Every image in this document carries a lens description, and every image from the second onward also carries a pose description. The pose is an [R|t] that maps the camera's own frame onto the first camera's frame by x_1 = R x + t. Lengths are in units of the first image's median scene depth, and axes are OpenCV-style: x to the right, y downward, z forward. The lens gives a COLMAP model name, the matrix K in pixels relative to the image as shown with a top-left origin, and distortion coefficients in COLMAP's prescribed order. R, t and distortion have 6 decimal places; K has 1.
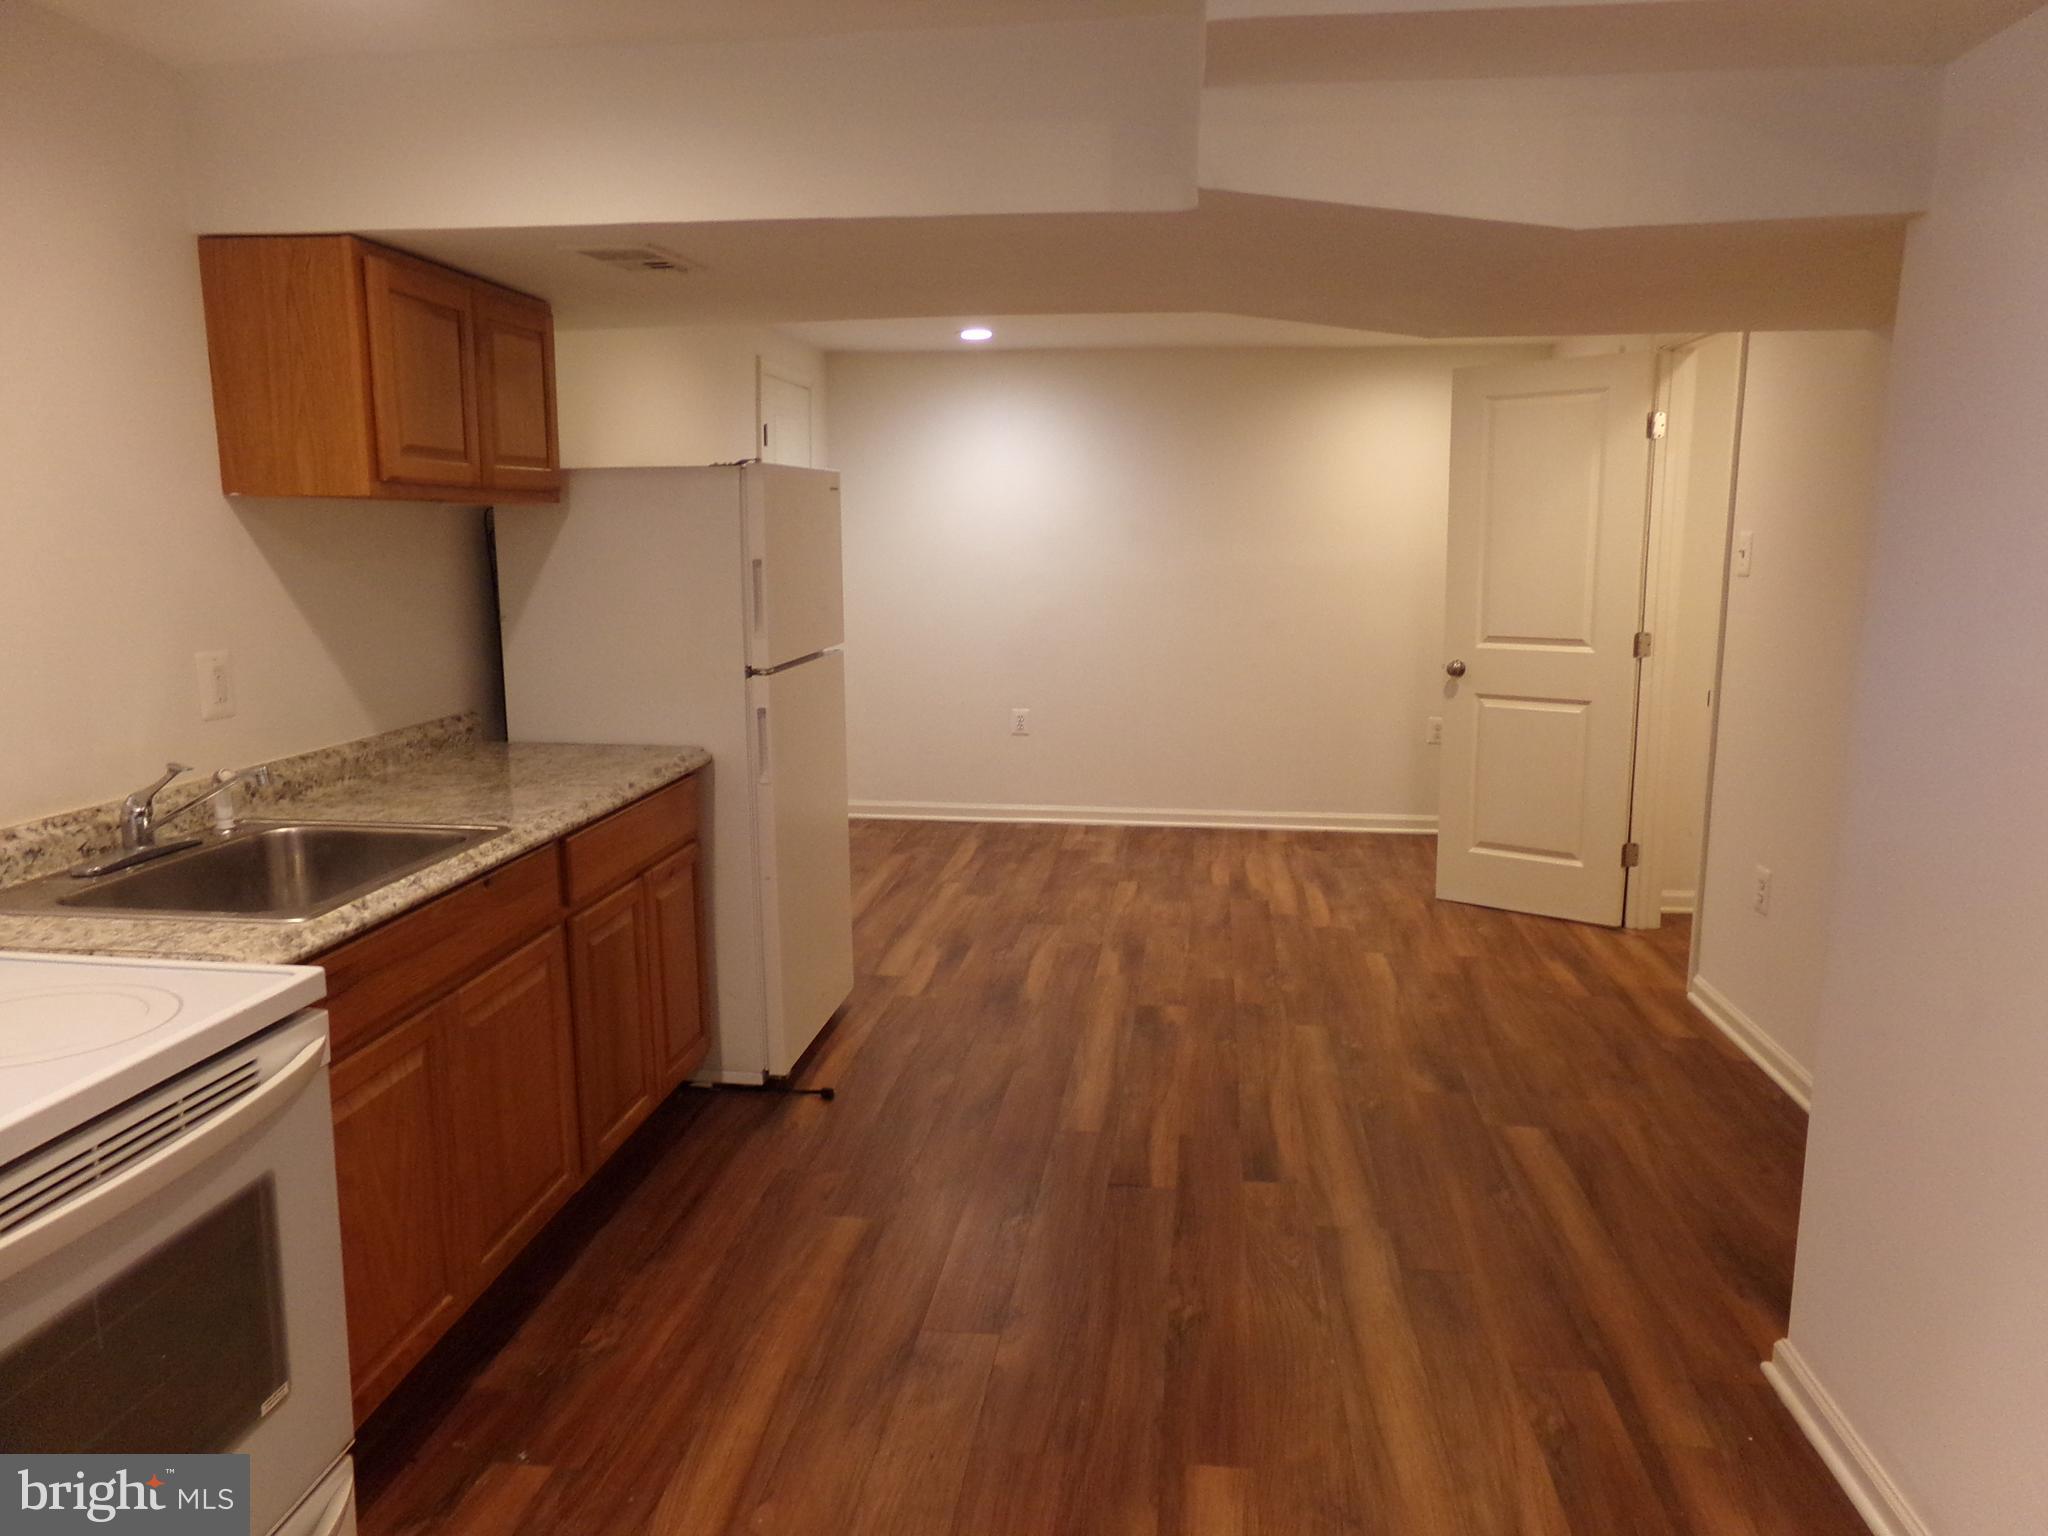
lens RADIAL K [[1448.1, 0, 1027.3], [0, 1448.1, 778.1], [0, 0, 1]] dist [-0.037046, 0.065776]
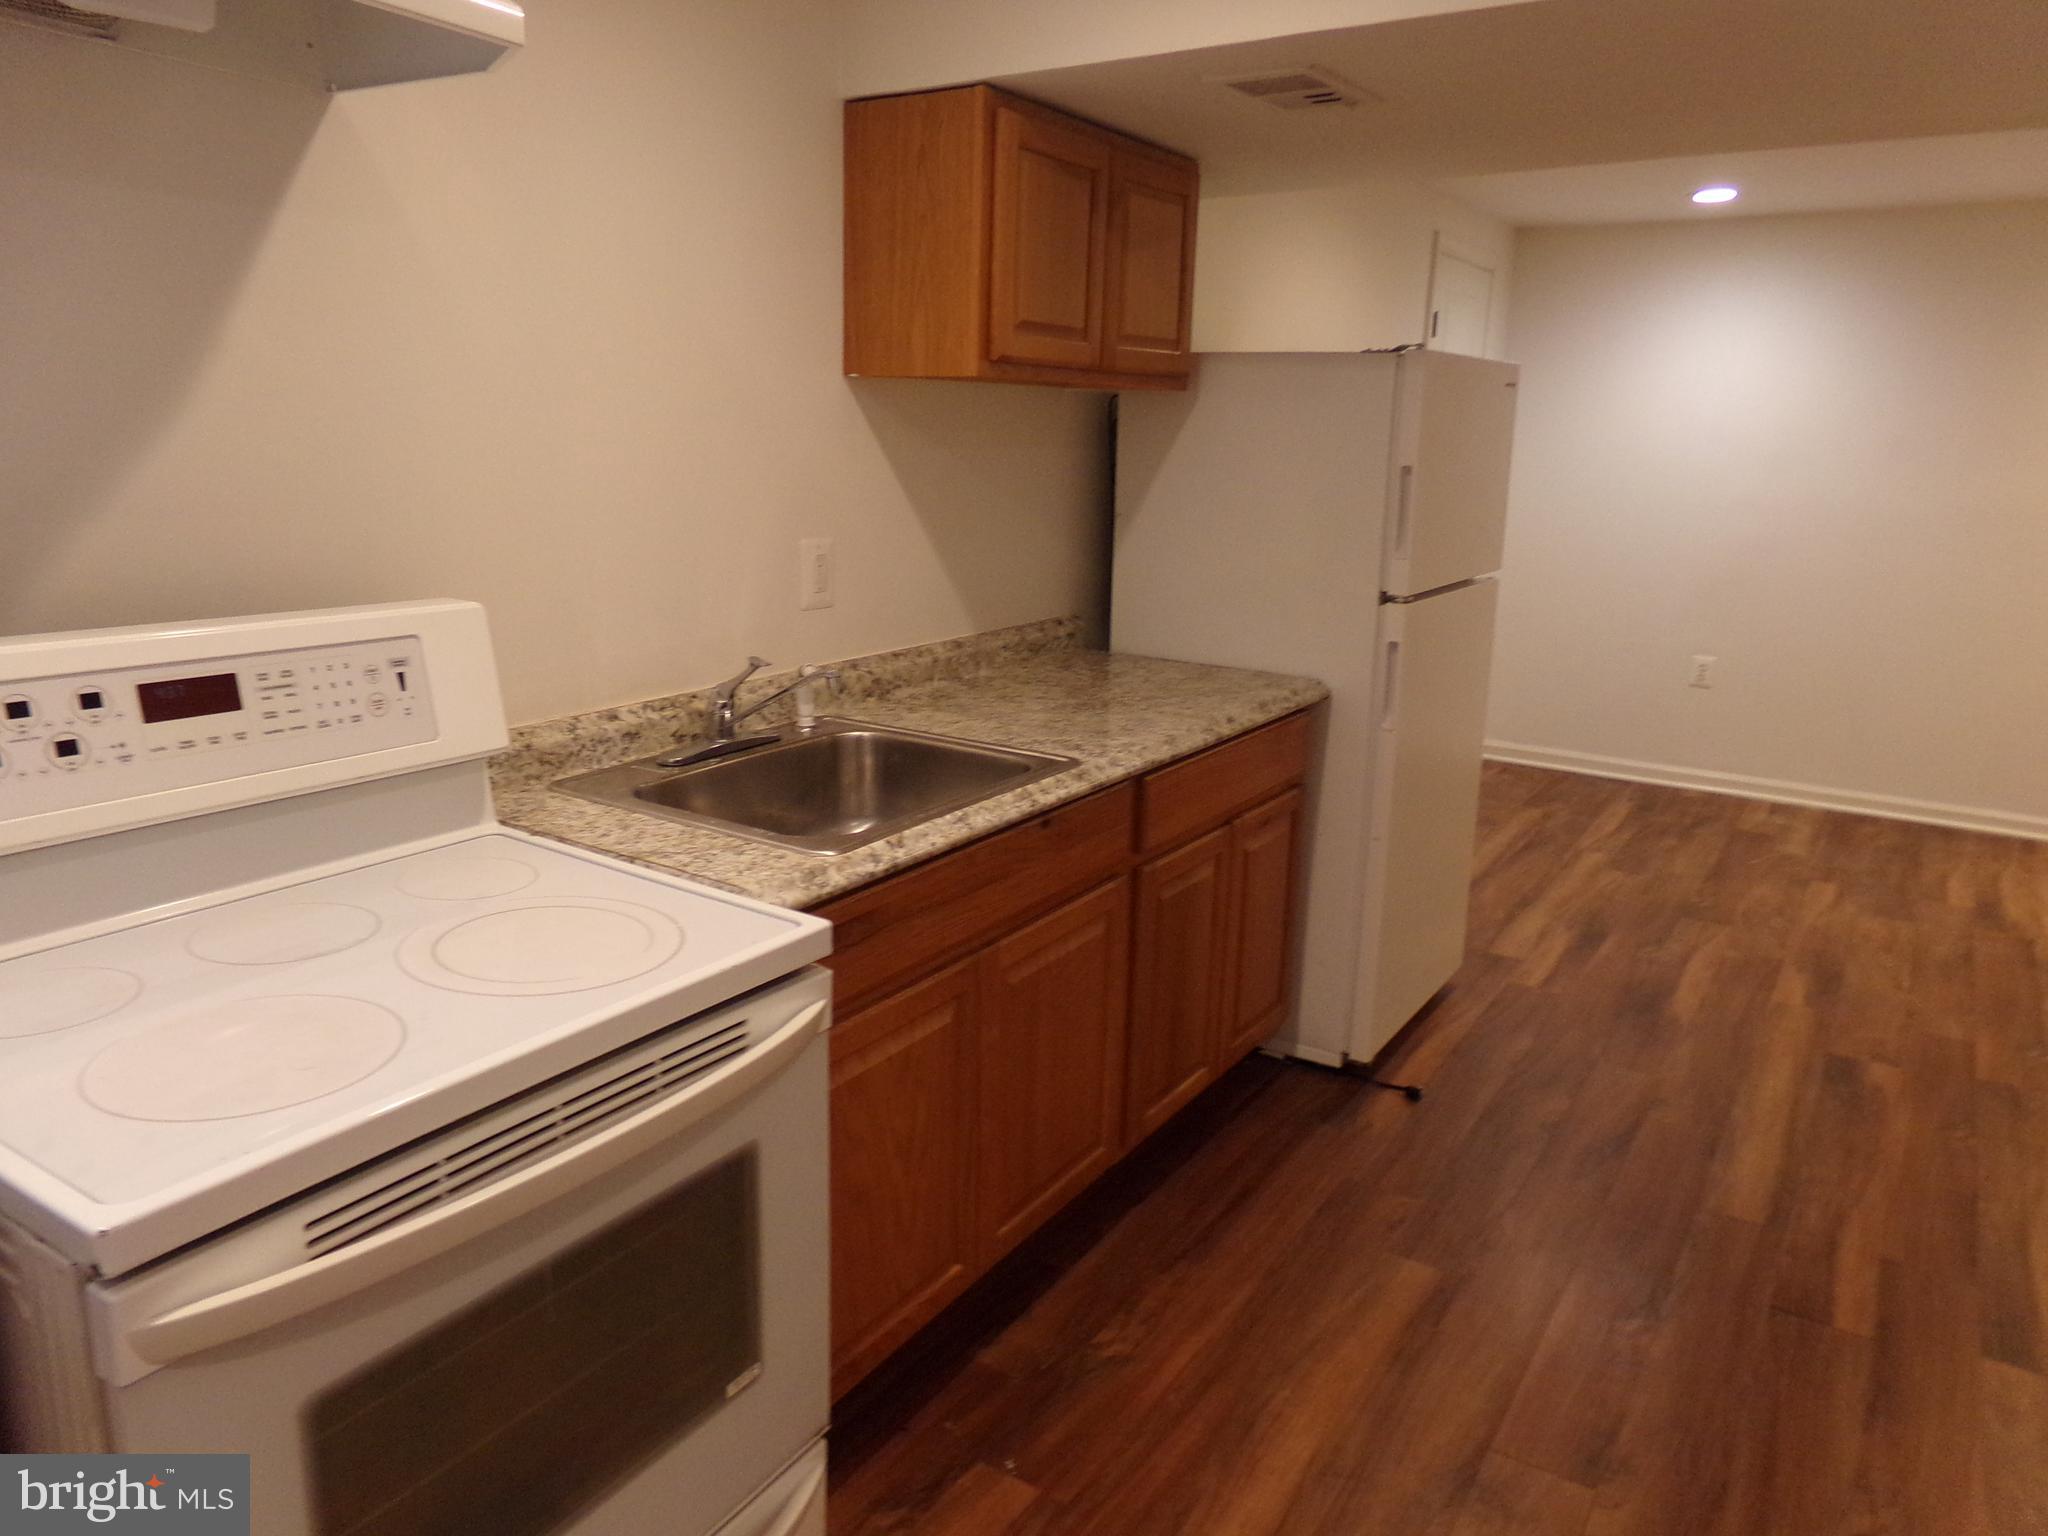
lens RADIAL K [[1448.1, 0, 1004.0], [0, 1448.1, 764.4], [0, 0, 1]] dist [-0.037046, 0.065776]
pose [[0.897888, 0.126530, -0.421647, -0.024758], [-0.101402, 0.991493, 0.081600, -0.027992], [0.428385, -0.030511, 0.903081, 0.163753]]
